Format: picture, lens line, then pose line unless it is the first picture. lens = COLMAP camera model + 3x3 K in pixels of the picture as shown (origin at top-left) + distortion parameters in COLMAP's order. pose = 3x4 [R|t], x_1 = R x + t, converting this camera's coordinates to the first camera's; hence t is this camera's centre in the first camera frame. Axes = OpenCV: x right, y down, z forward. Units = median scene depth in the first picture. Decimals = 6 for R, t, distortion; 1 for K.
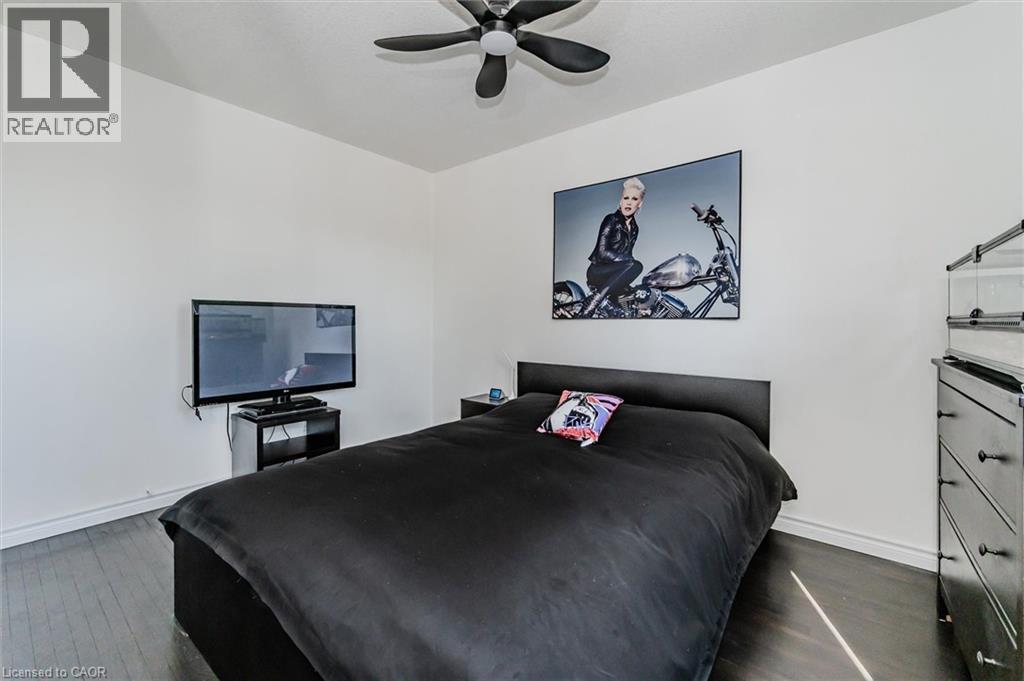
lens RADIAL K [[419.0, 0, 501.0], [0, 419.0, 326.2], [0, 0, 1]] dist [-0.000976, 0.000890]
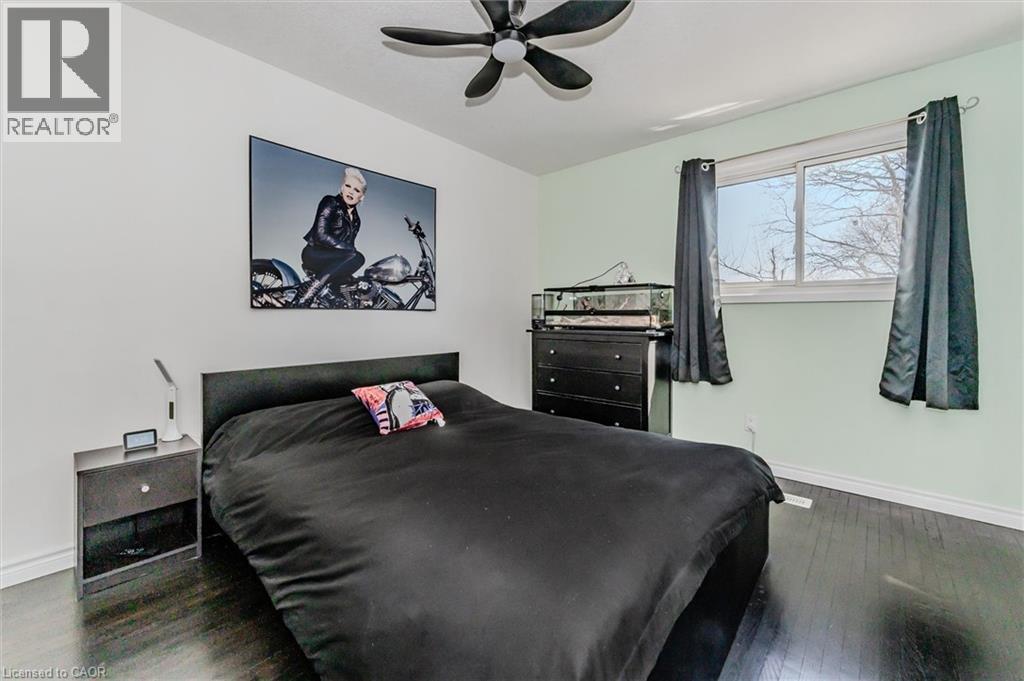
lens RADIAL K [[419.0, 0, 516.4], [0, 419.0, 319.5], [0, 0, 1]] dist [-0.000976, 0.000890]
pose [[0.034073, -0.010906, 0.999360, -0.677749], [0.011108, 0.999883, 0.010533, 0.000276], [-0.999358, 0.010742, 0.034190, 0.585269]]
